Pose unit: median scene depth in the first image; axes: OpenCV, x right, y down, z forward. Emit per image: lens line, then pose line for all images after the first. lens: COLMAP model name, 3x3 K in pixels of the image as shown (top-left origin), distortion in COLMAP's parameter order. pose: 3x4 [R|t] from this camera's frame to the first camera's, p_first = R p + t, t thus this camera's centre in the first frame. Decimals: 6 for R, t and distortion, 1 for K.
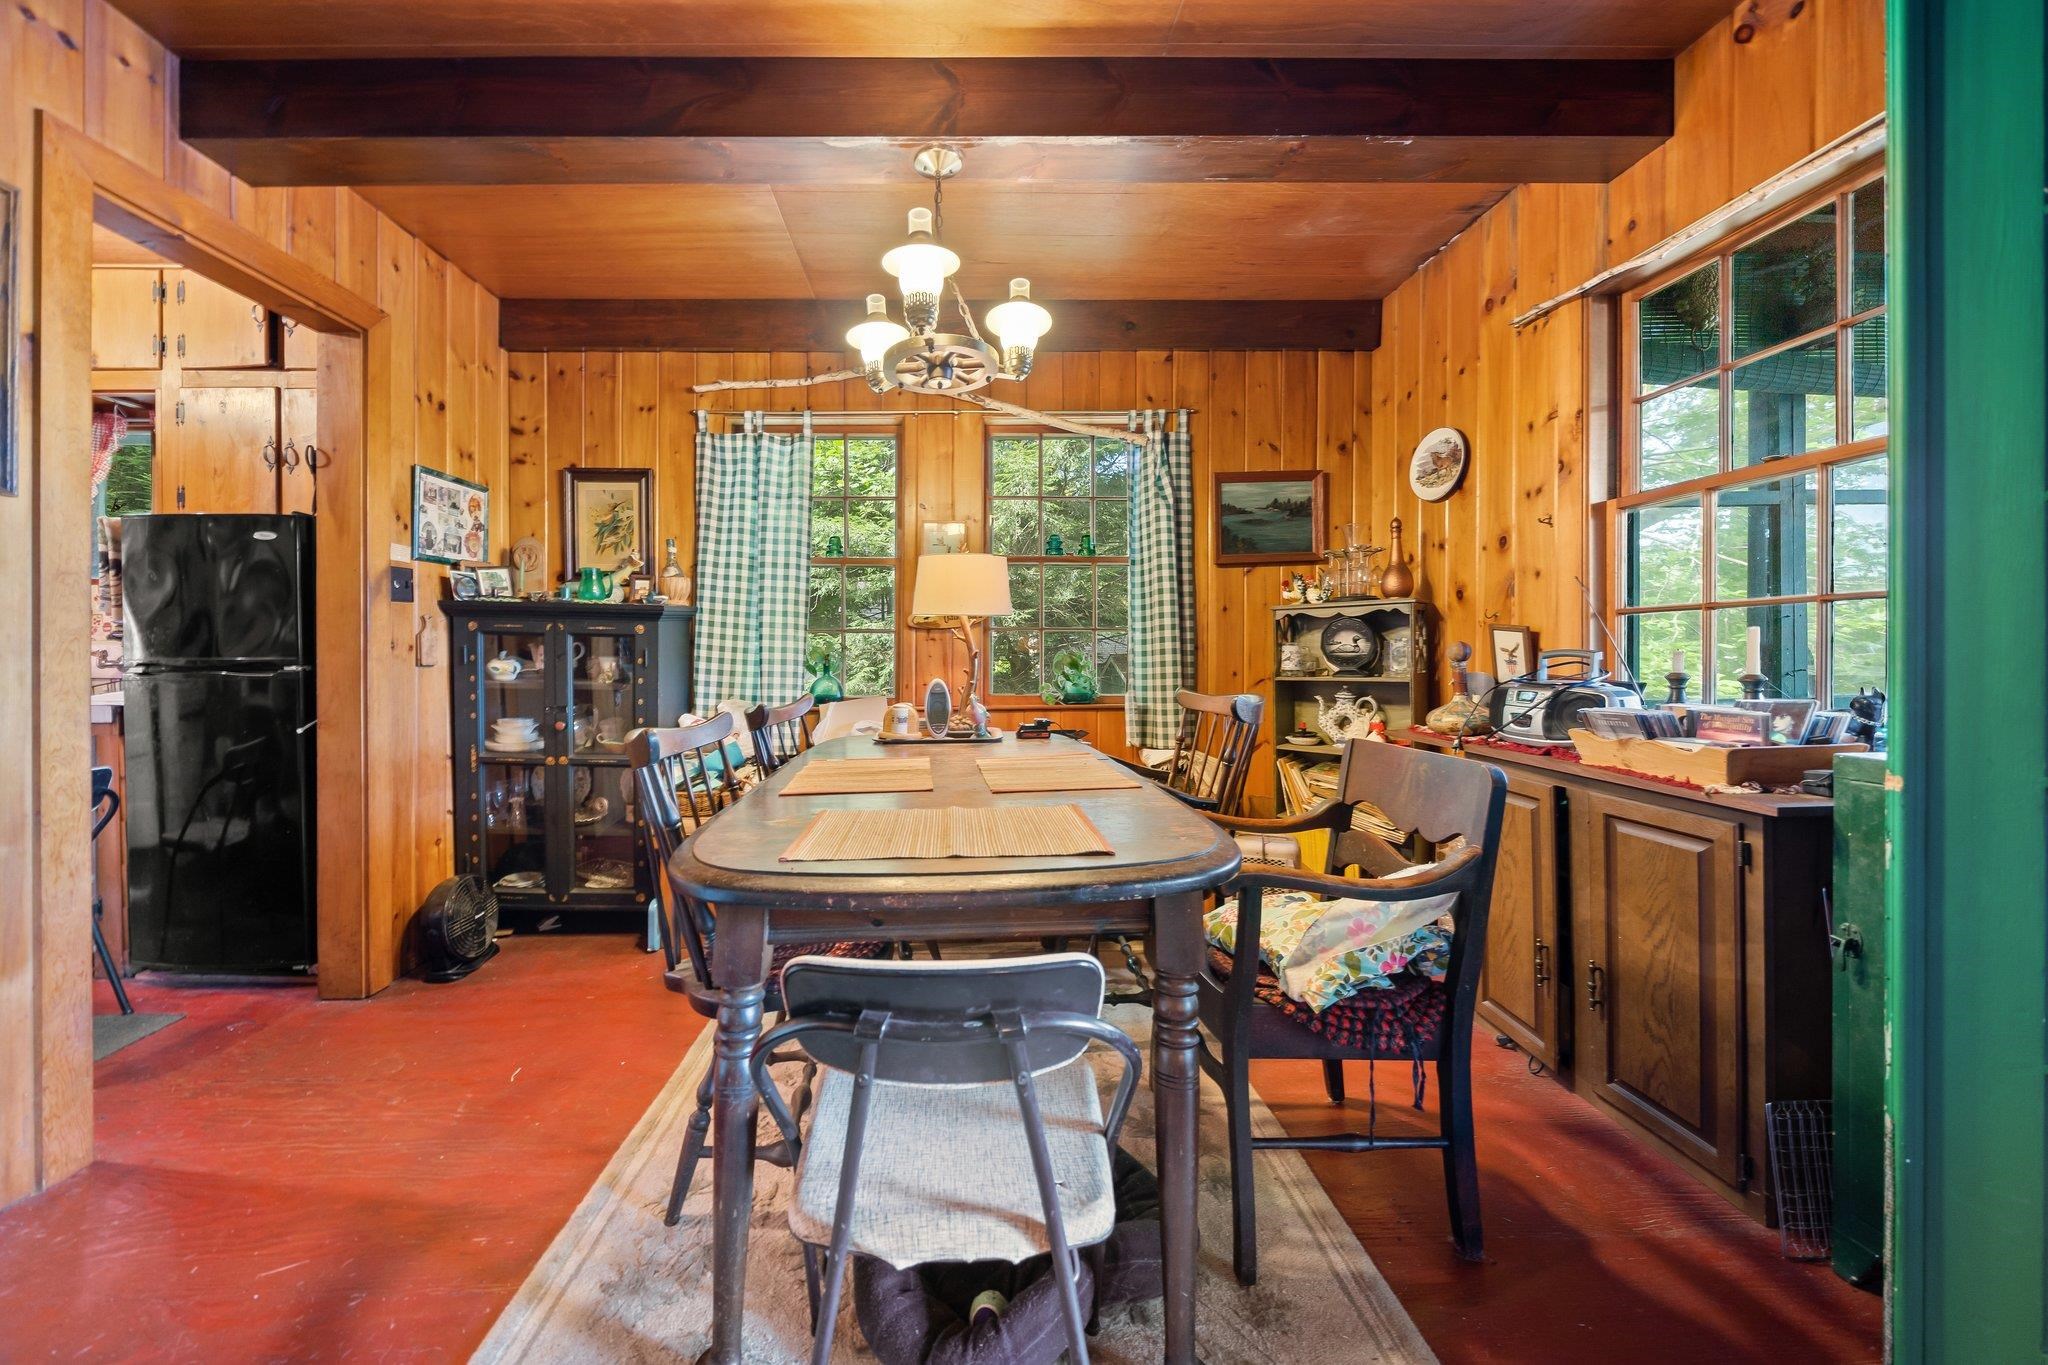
lens RADIAL K [[721.8, 0, 1023.3], [0, 721.8, 666.6], [0, 0, 1]] dist [-0.003420, -0.000488]
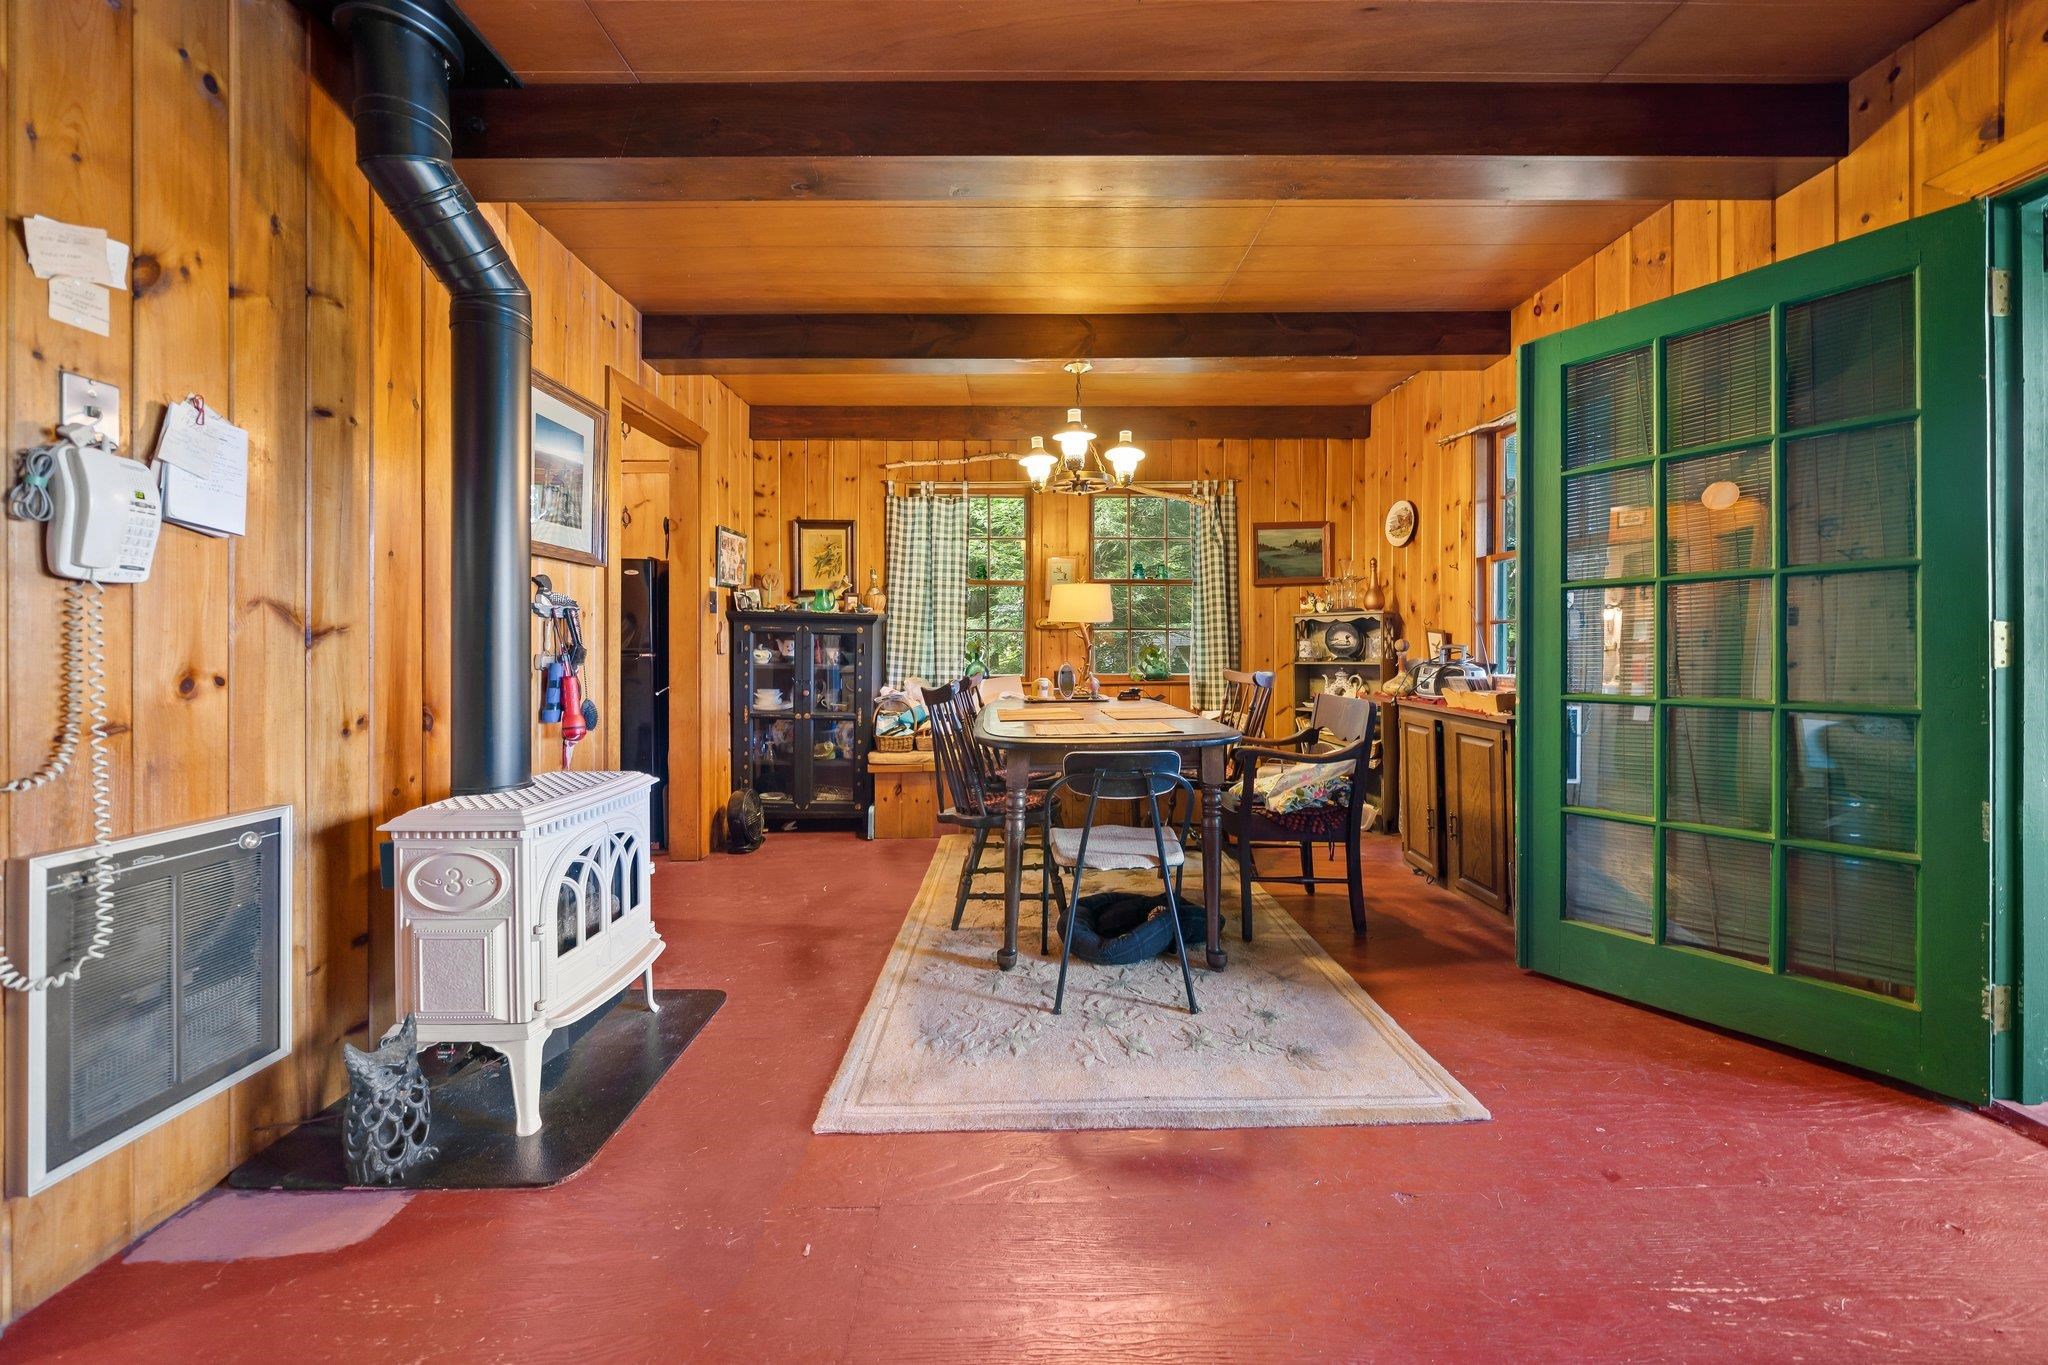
lens RADIAL K [[721.8, 0, 958.4], [0, 721.8, 647.1], [0, 0, 1]] dist [-0.003420, -0.000488]
pose [[0.985238, 0.000301, -0.171192, -0.078346], [-0.002753, 0.999897, -0.014091, 0.006502], [0.171170, 0.014355, 0.985137, -0.580386]]
